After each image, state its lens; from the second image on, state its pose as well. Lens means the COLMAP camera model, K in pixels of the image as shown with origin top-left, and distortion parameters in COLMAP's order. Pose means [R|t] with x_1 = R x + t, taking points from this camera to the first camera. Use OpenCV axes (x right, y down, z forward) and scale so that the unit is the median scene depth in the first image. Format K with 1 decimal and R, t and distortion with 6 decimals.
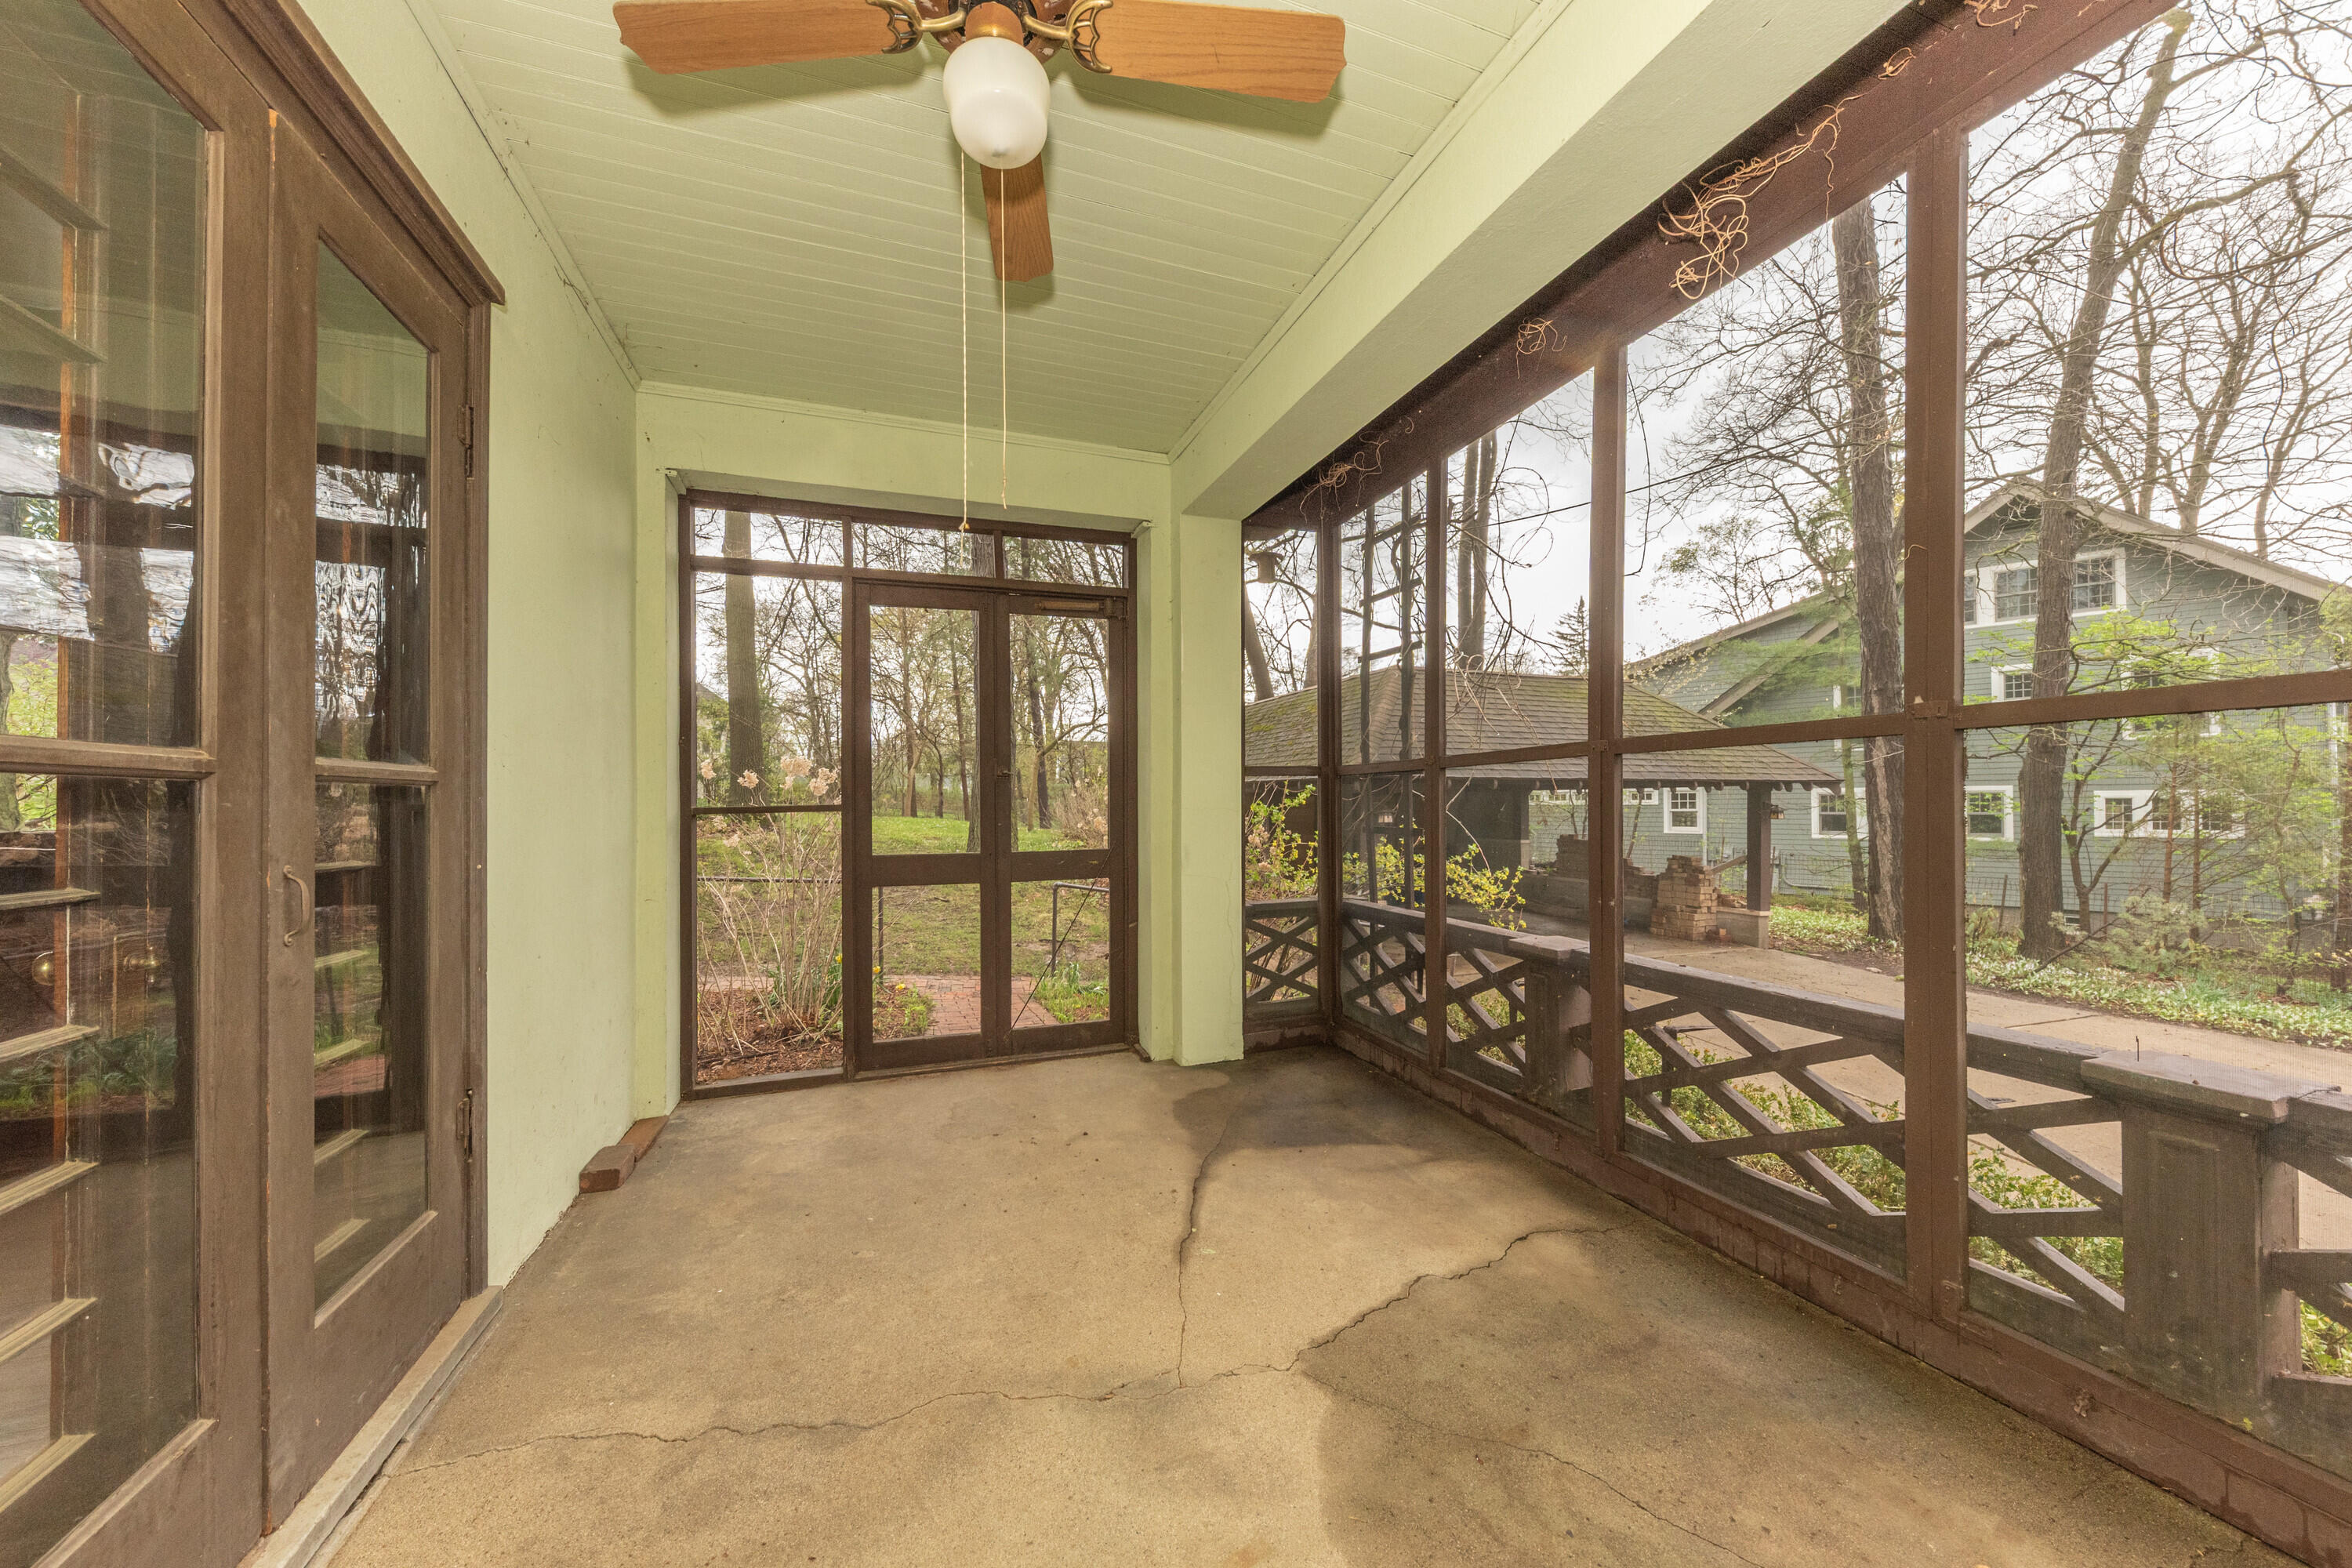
lens RADIAL K [[819.9, 0, 1160.0], [0, 819.9, 794.2], [0, 0, 1]] dist [0.010566, -0.001068]
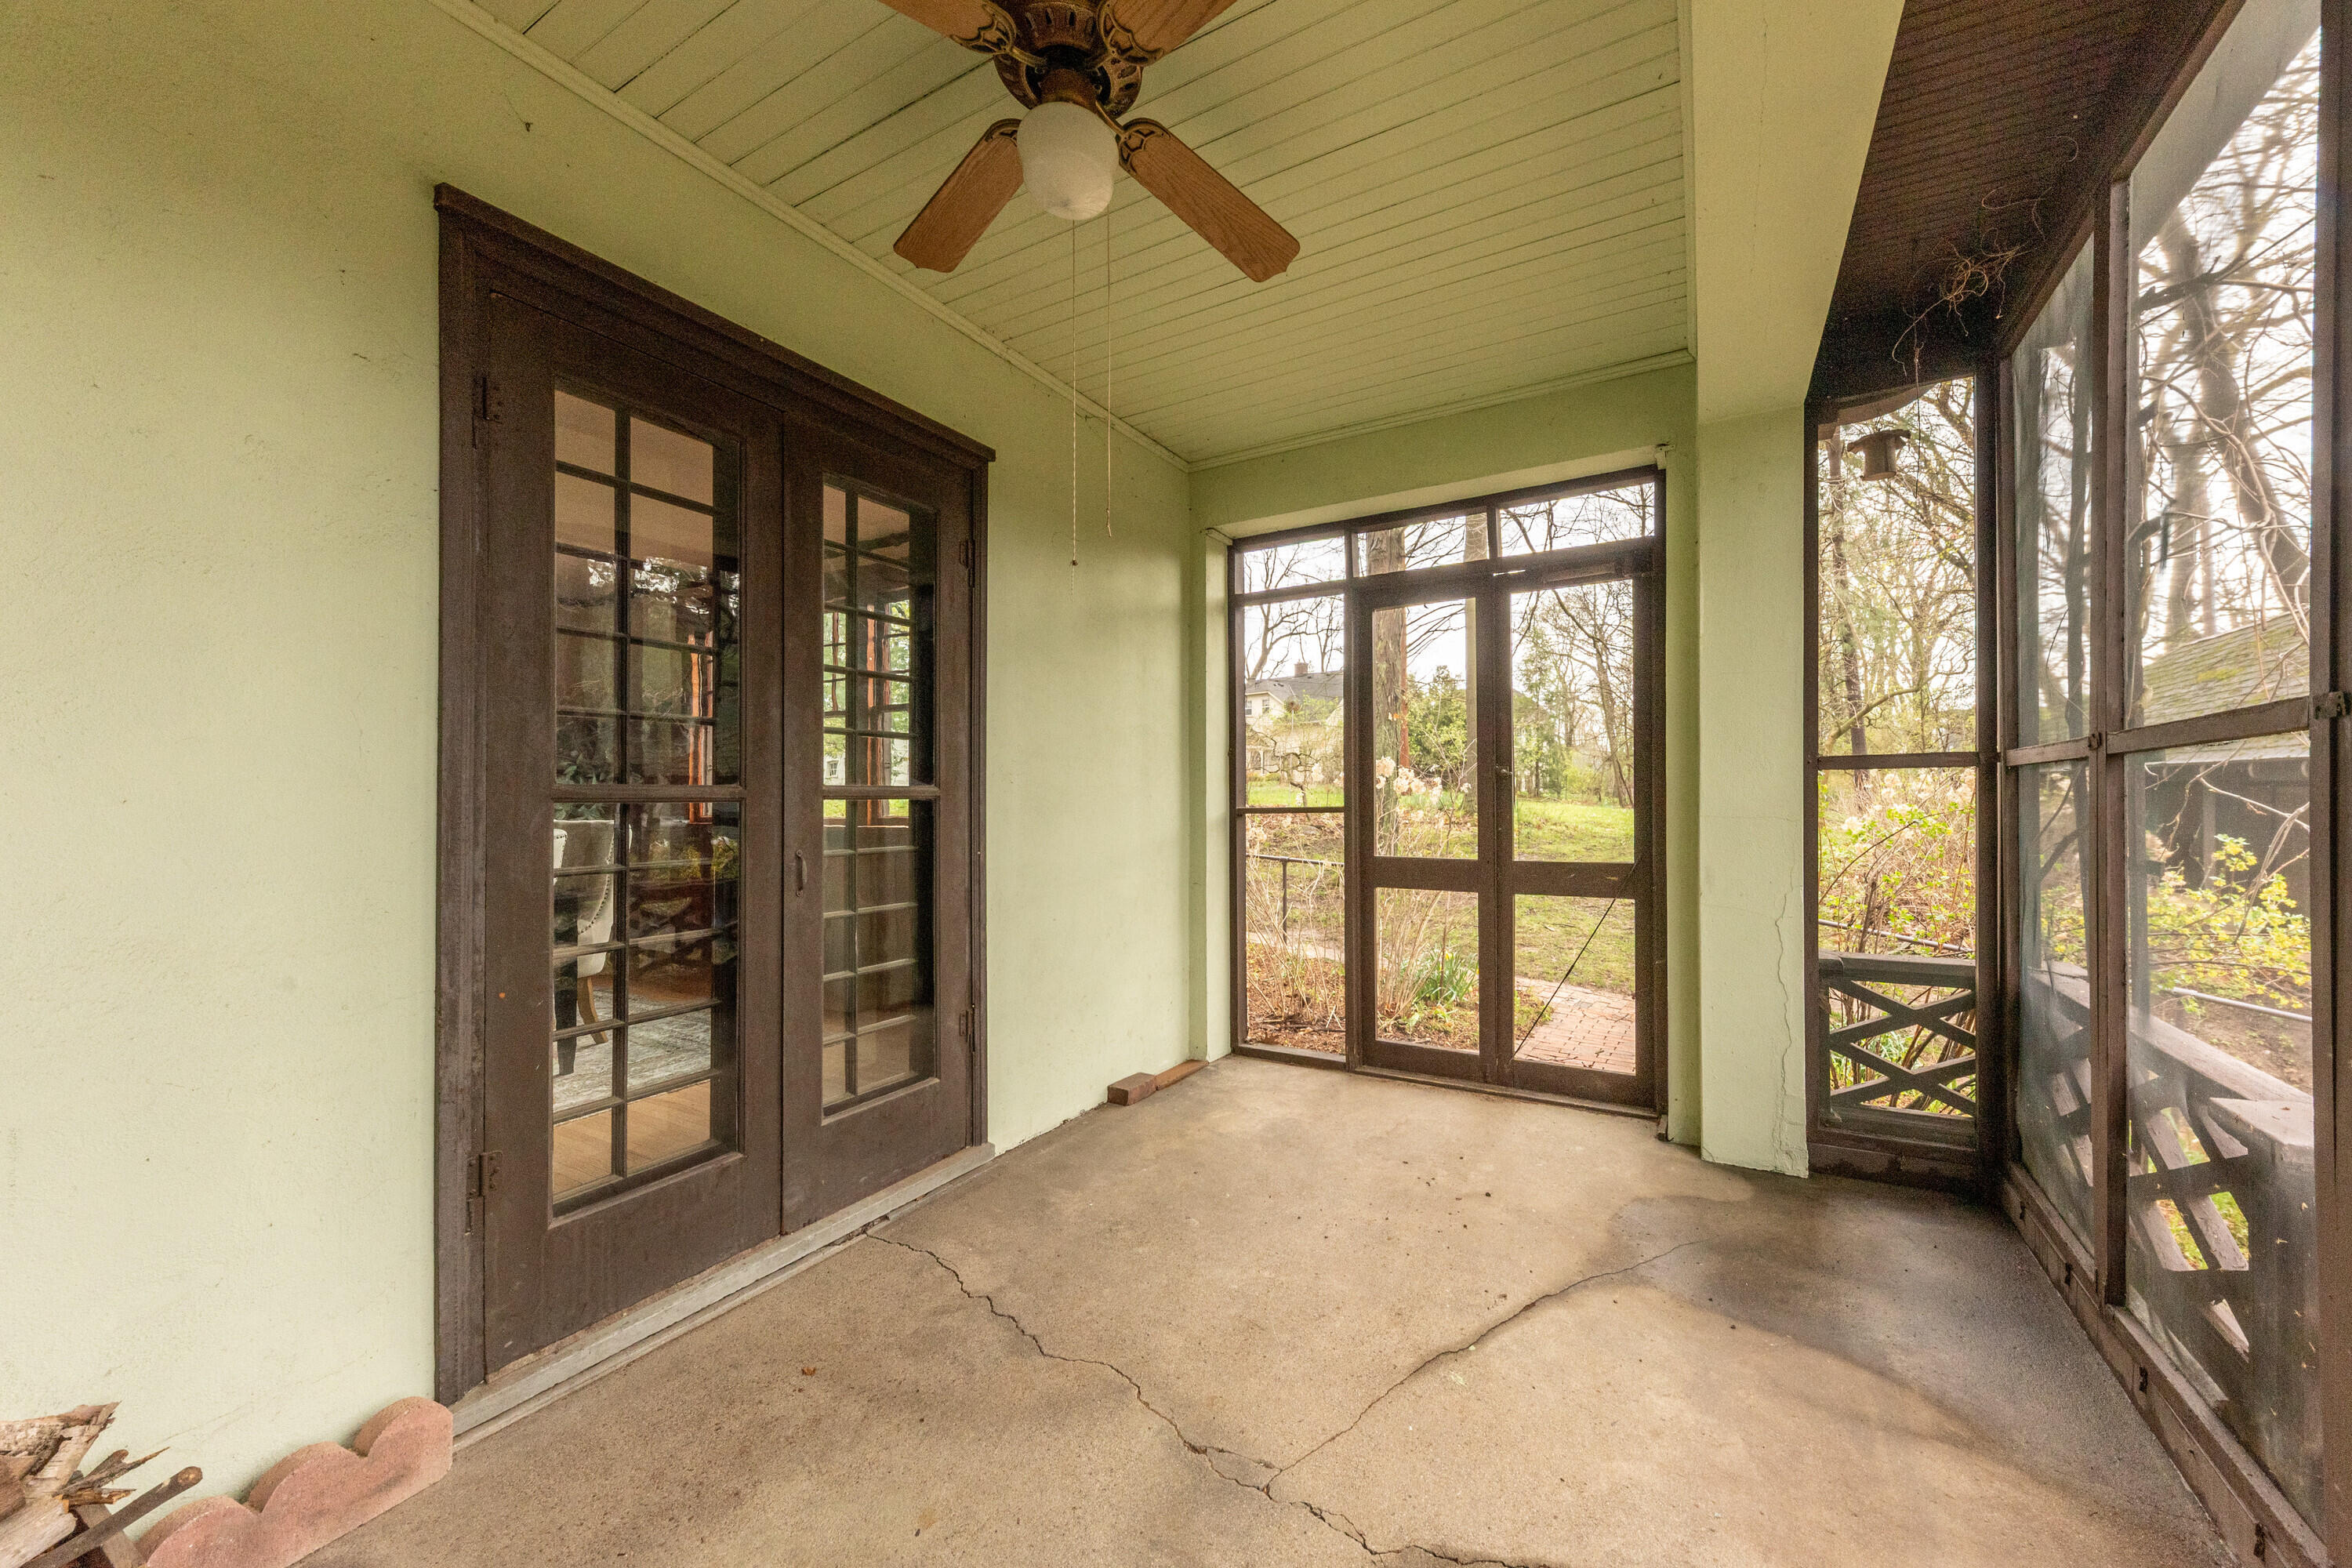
lens RADIAL K [[819.9, 0, 1189.4], [0, 819.9, 785.0], [0, 0, 1]] dist [0.010566, -0.001068]
pose [[0.687558, -0.011016, -0.726046, 0.249845], [0.009955, 0.999934, -0.005744, -0.011561], [0.726062, -0.003278, 0.687622, 0.136734]]
